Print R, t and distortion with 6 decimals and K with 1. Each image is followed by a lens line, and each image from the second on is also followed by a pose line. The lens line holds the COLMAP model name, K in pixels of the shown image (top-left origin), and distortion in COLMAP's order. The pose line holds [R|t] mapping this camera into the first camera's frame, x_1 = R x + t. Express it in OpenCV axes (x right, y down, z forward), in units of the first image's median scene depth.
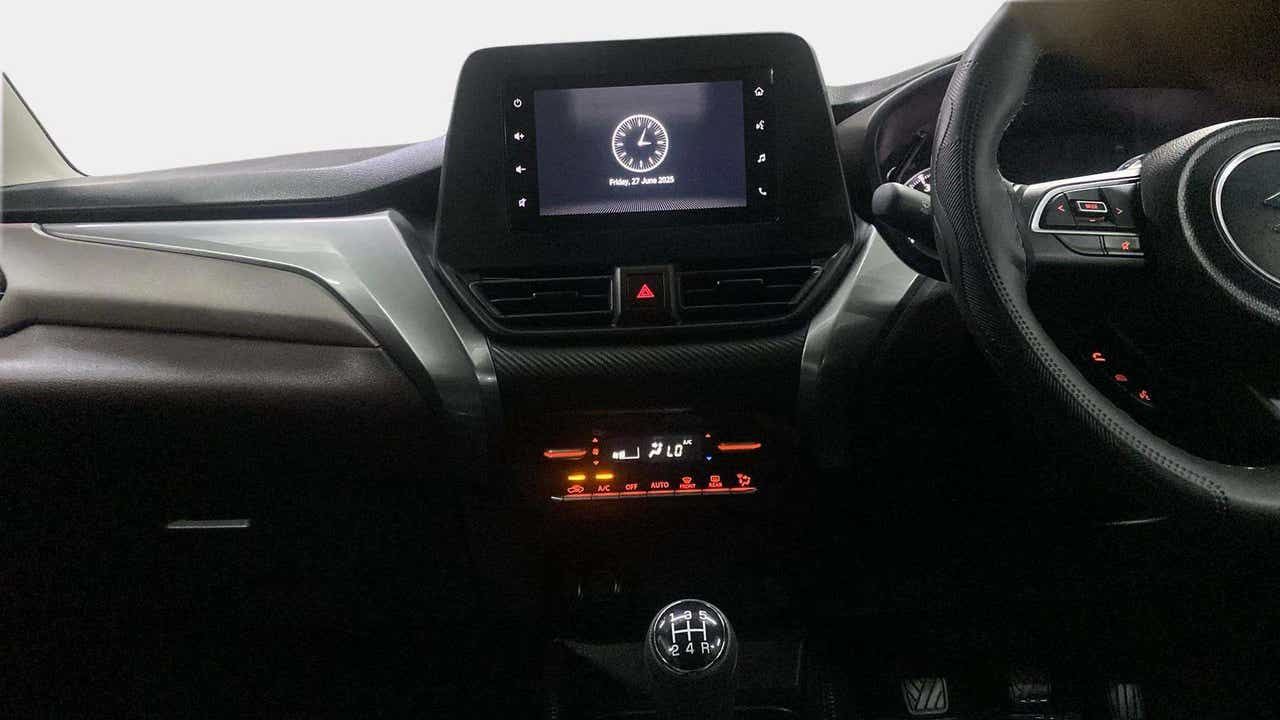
lens RADIAL K [[906.8, 0, 633.3], [0, 906.8, 337.2], [0, 0, 1]] dist [0.120259, -0.092907]
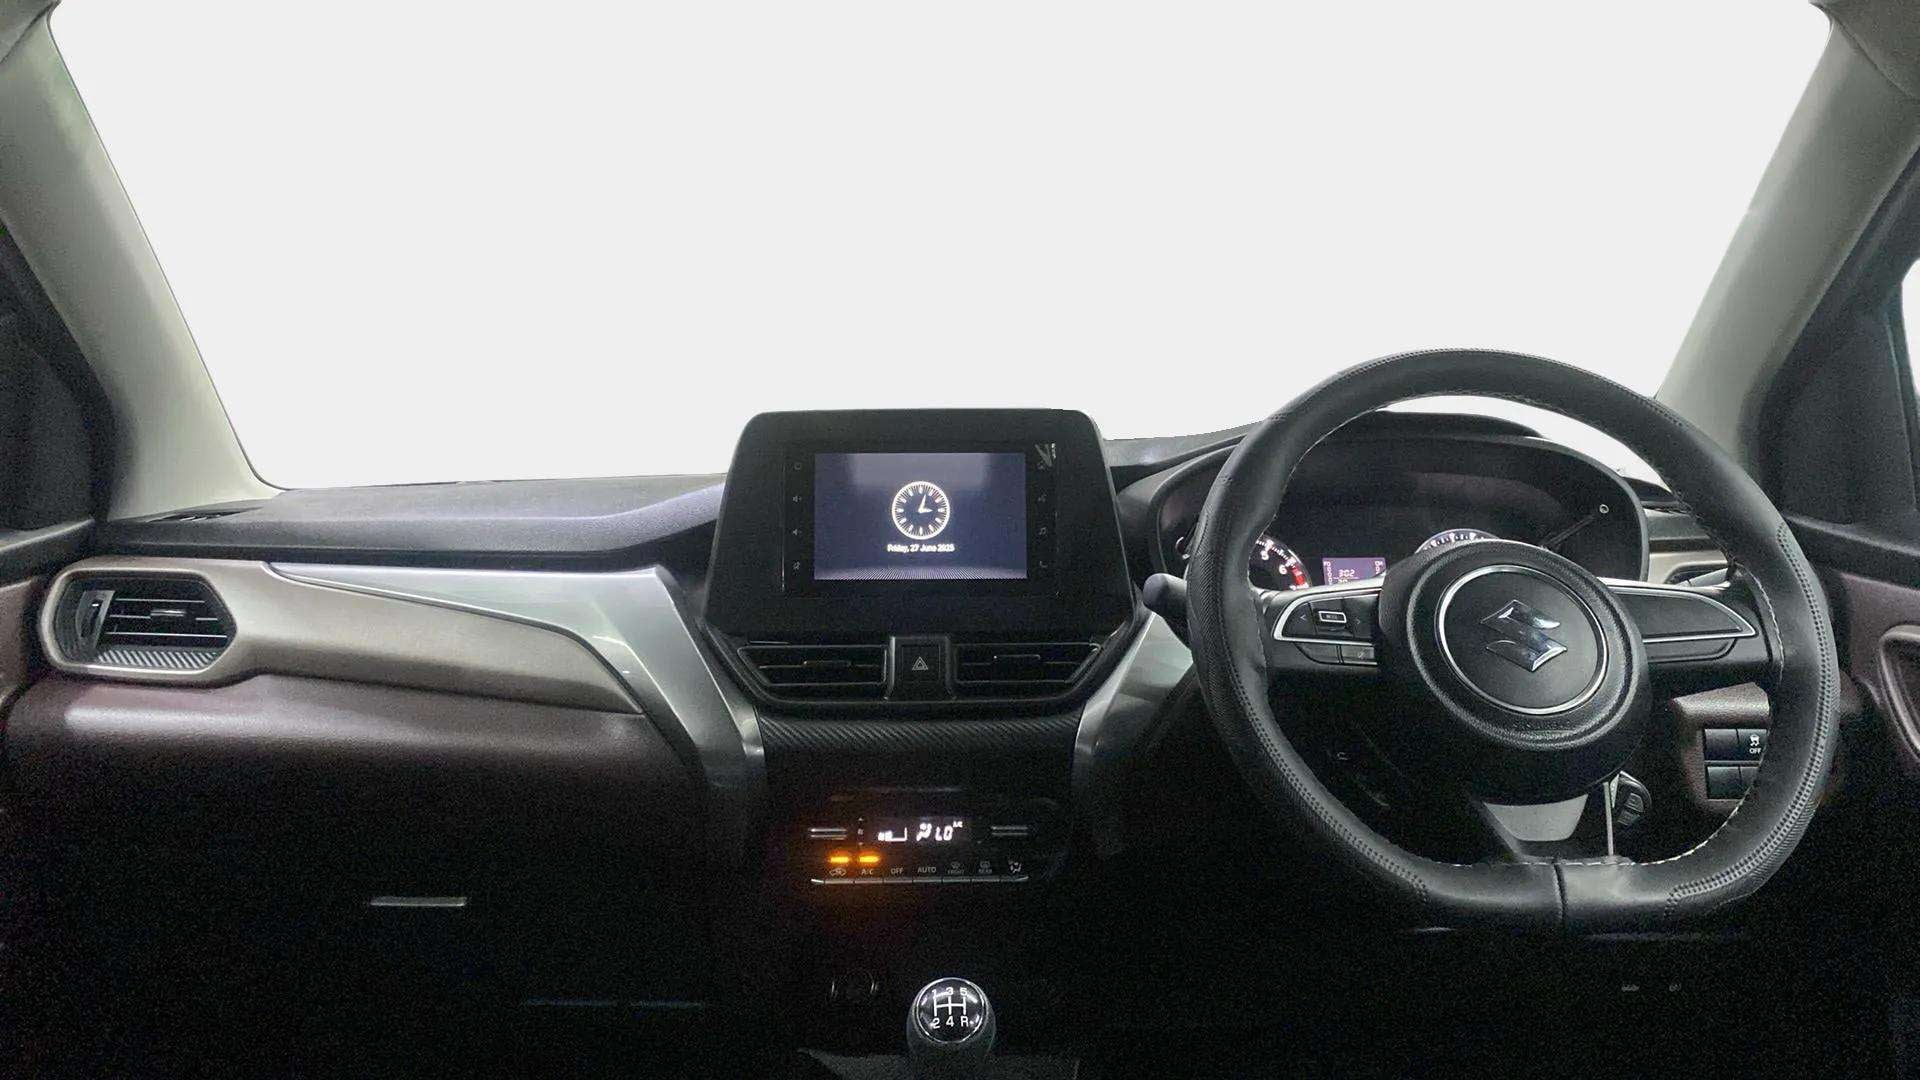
lens RADIAL K [[1360.2, 0, 949.9], [0, 1360.2, 505.7], [0, 0, 1]] dist [0.120259, -0.092907]
pose [[0.998333, 0.042241, 0.039337, -0.019304], [-0.037697, 0.993235, -0.109836, -0.058711], [-0.043711, 0.108170, 0.993171, -0.463815]]
